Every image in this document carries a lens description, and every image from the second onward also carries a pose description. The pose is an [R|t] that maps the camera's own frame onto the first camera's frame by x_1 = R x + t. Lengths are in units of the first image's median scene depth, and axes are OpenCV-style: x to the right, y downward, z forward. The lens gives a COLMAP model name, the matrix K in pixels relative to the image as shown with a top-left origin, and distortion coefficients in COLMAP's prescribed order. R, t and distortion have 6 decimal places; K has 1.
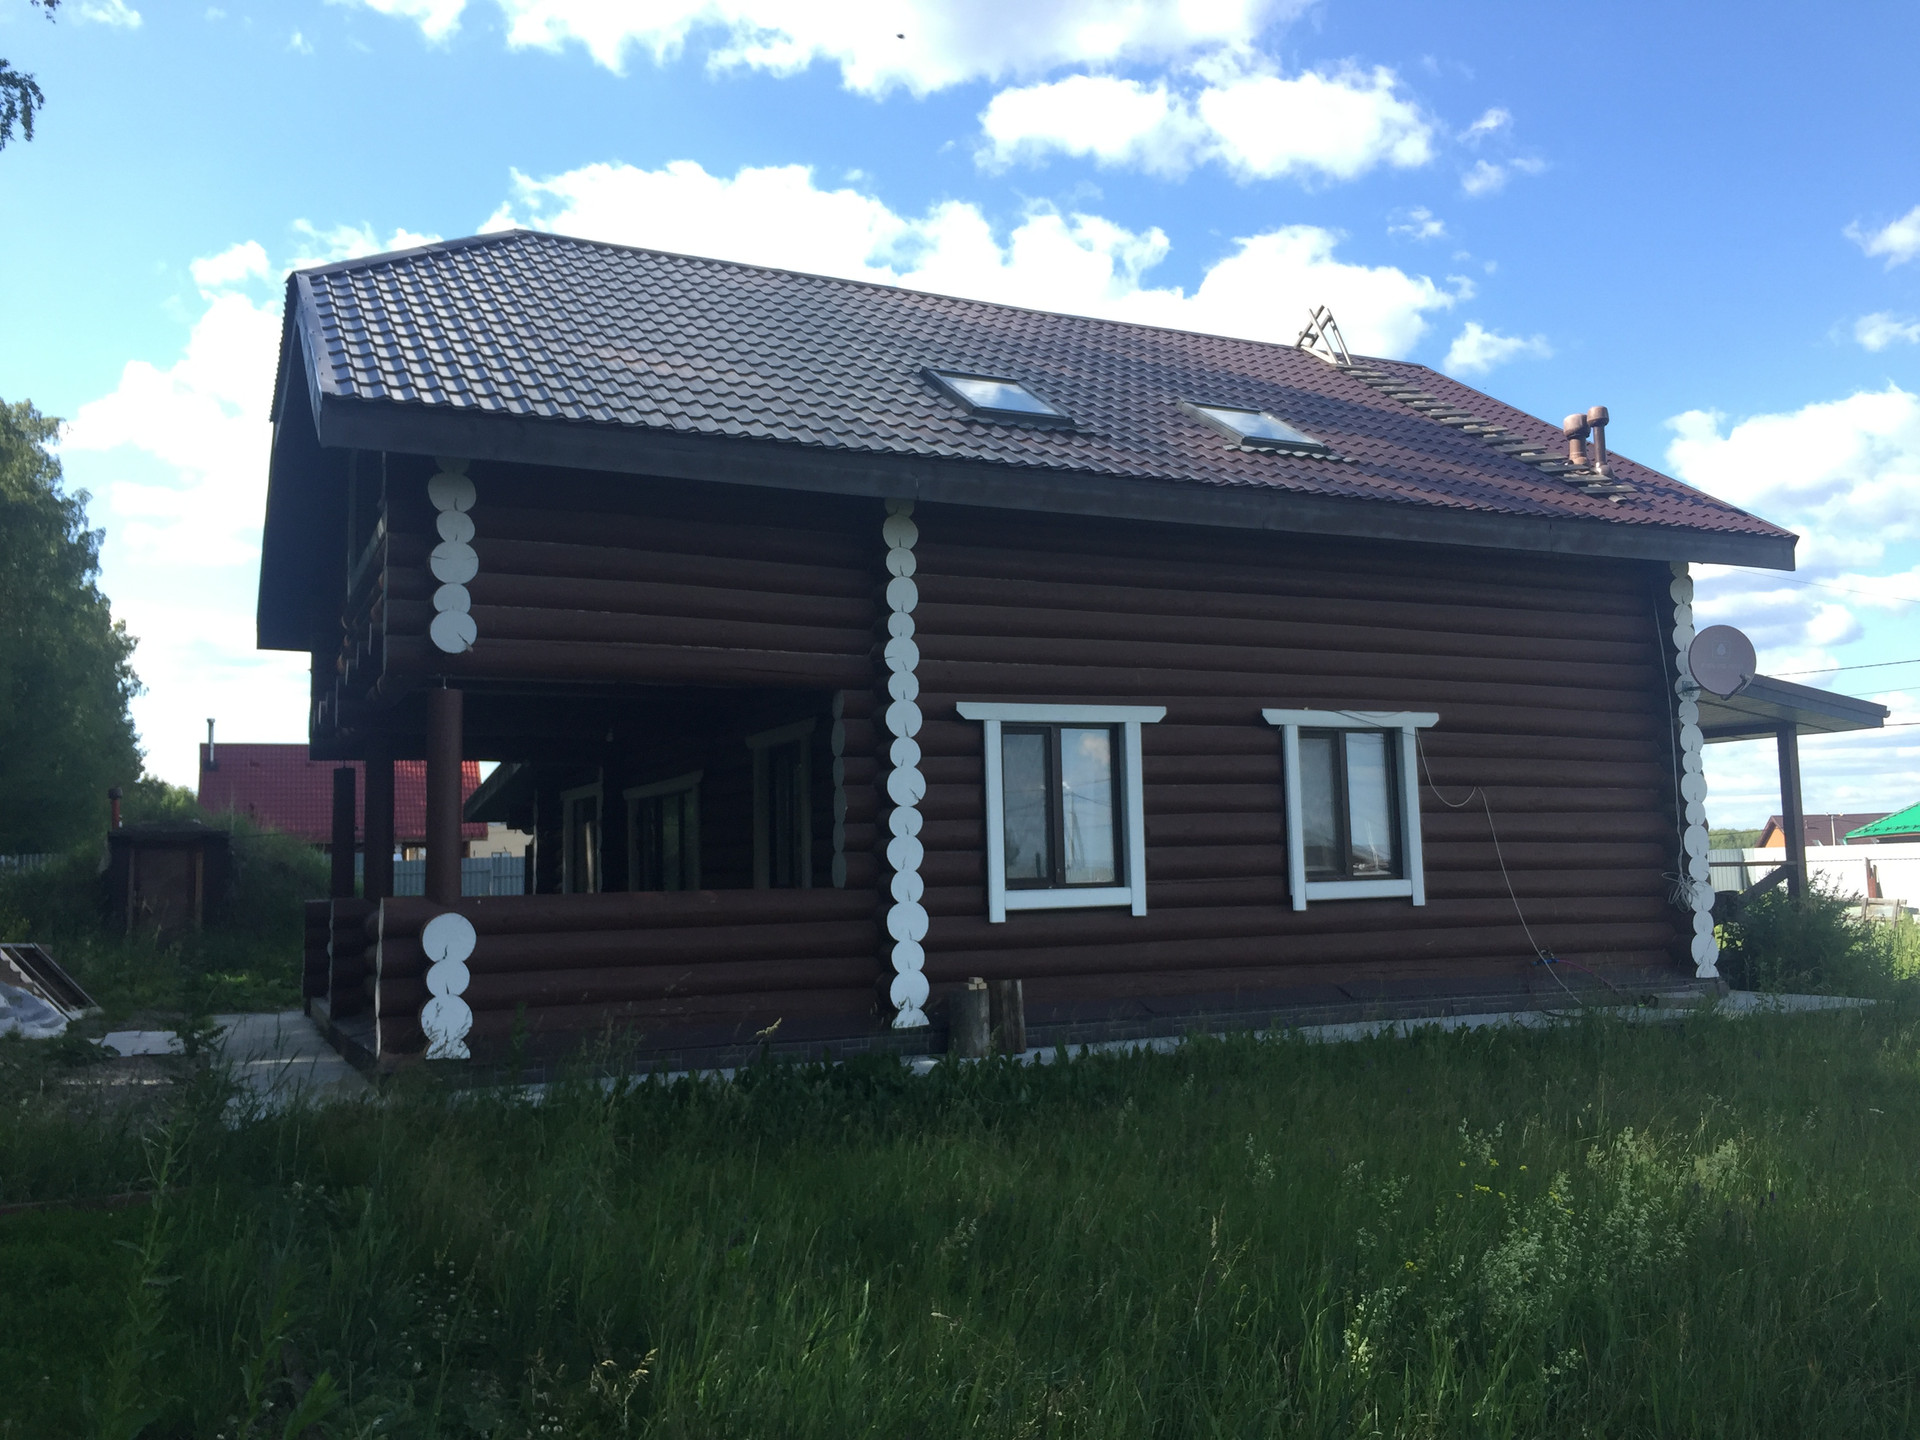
lens RADIAL K [[1647.3, 0, 961.6], [0, 1647.3, 713.3], [0, 0, 1]] dist [0.066514, -0.069428]
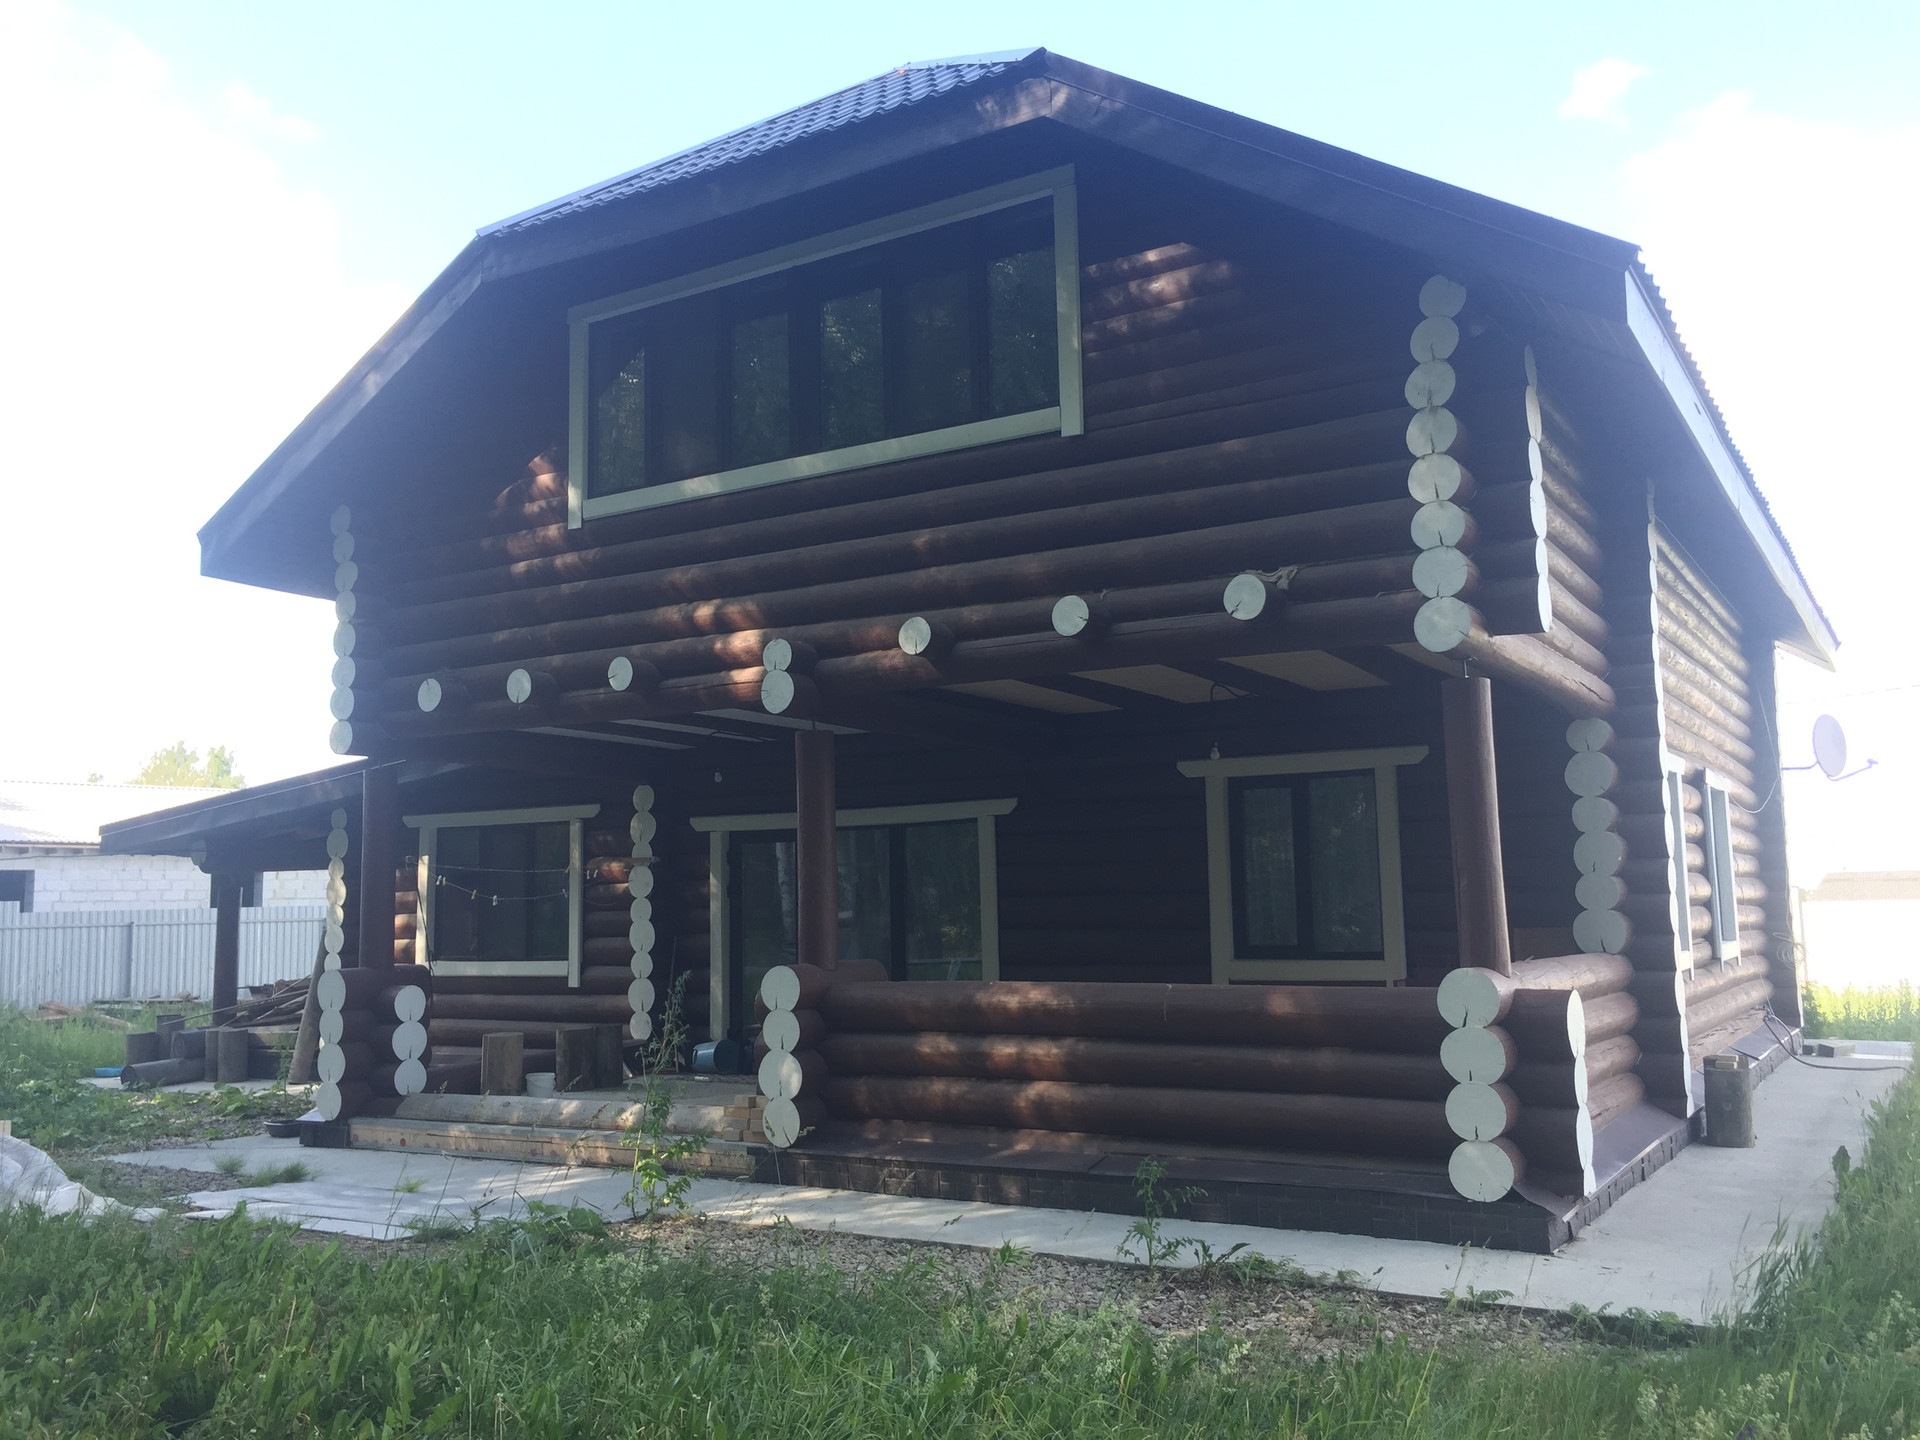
lens RADIAL K [[1647.3, 0, 958.1], [0, 1647.3, 727.8], [0, 0, 1]] dist [0.066514, -0.069428]
pose [[0.830613, 0.070928, 0.552314, -0.728272], [-0.058006, 0.997480, -0.040862, 0.040088], [-0.553821, 0.001903, 0.832634, 0.423009]]
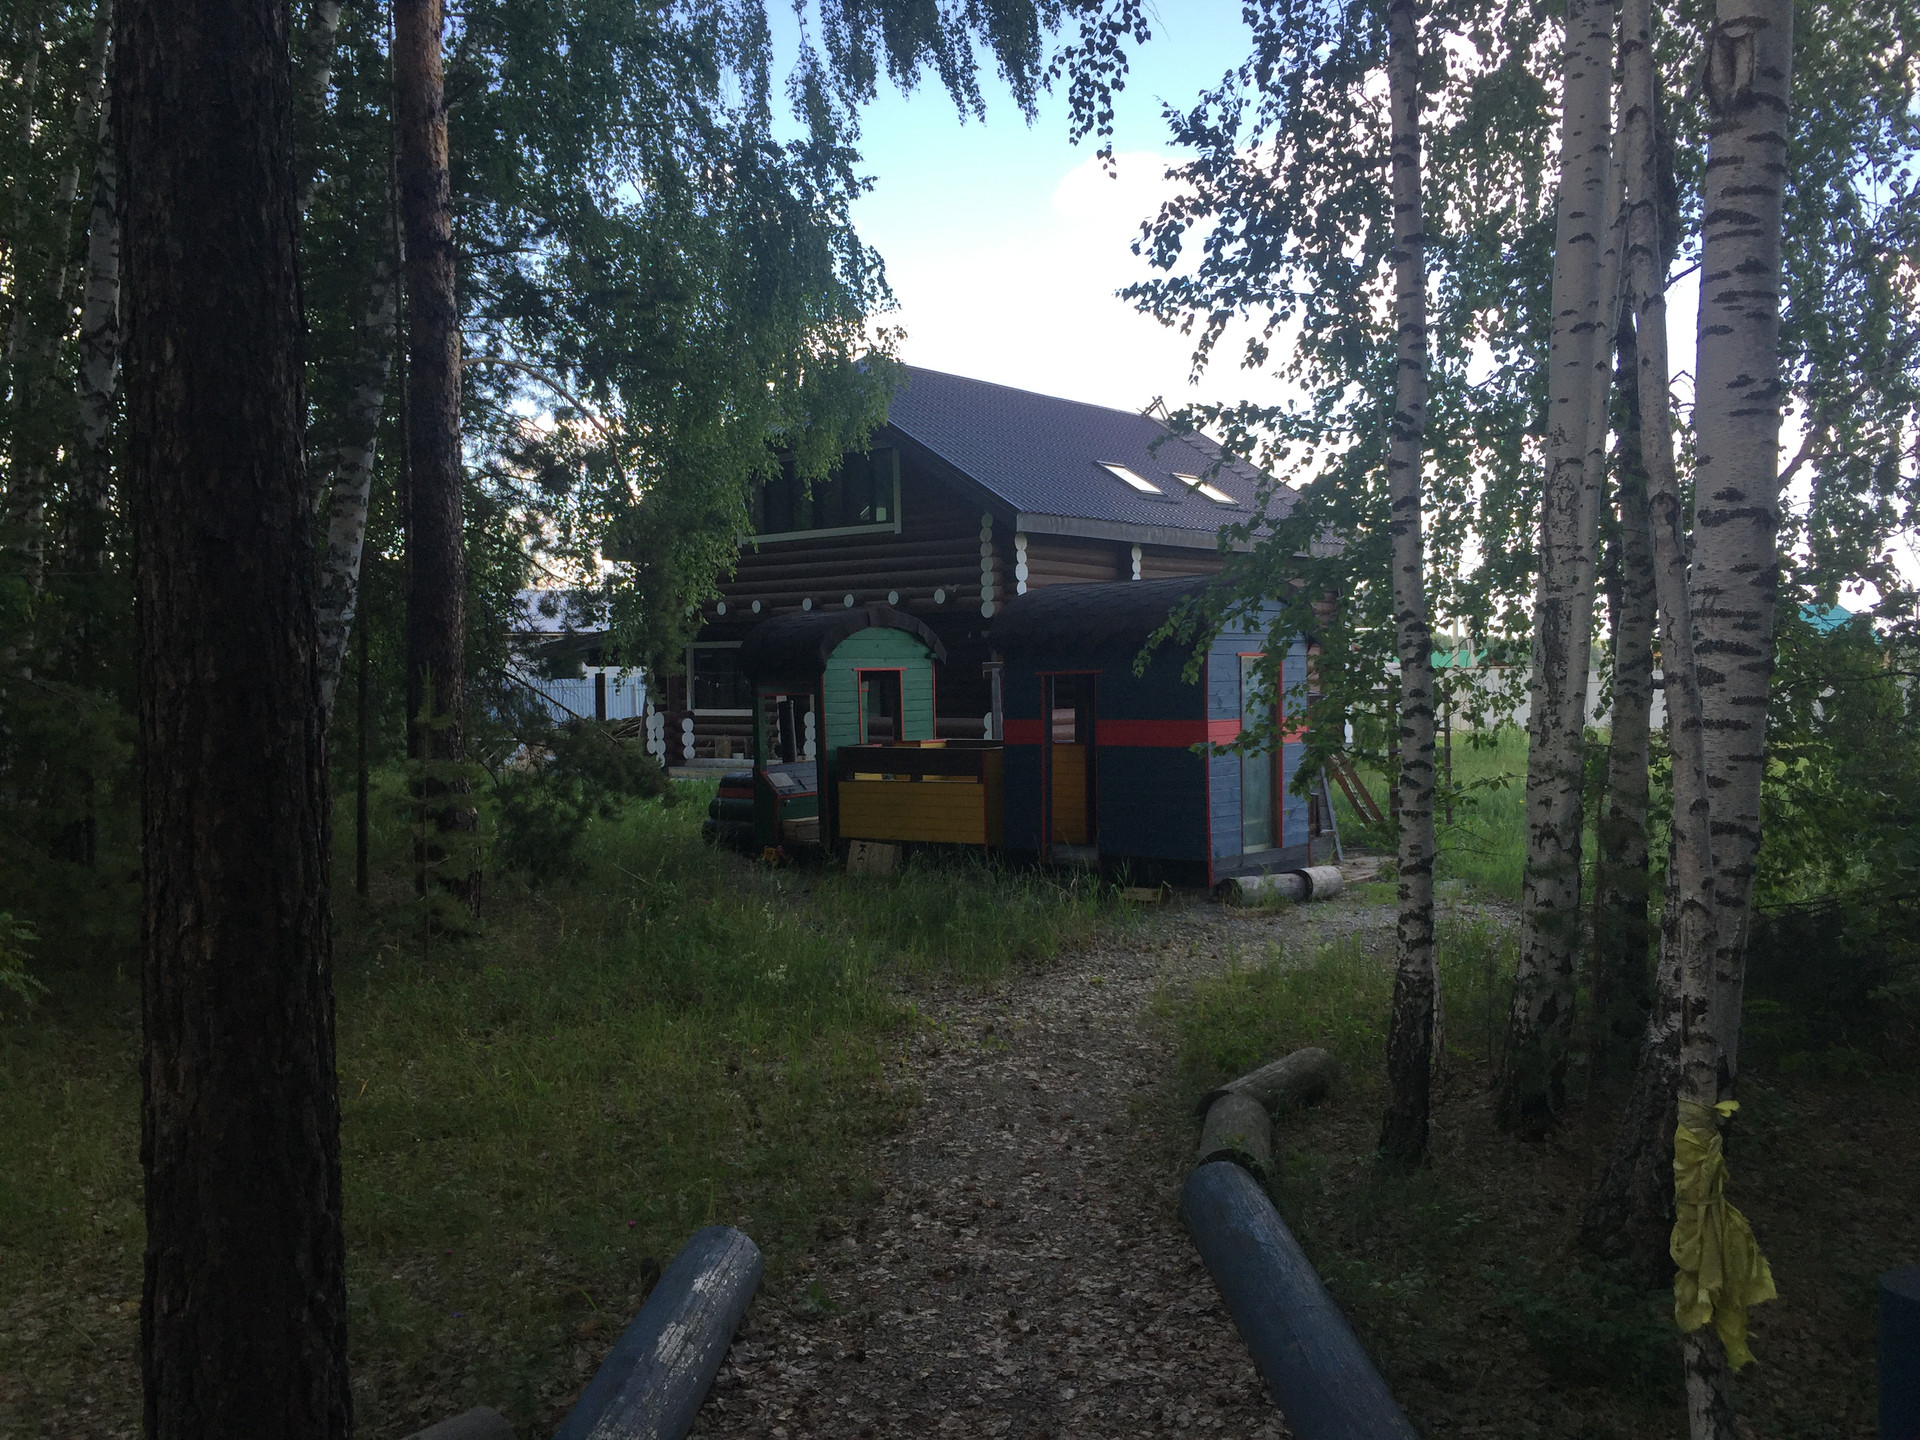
lens RADIAL K [[1647.3, 0, 962.7], [0, 1647.3, 719.4], [0, 0, 1]] dist [0.066514, -0.069428]
pose [[0.902206, -0.006160, 0.431261, -1.109329], [-0.046557, 0.992665, 0.111577, -0.111575], [-0.428784, -0.120744, 0.895302, -0.872316]]
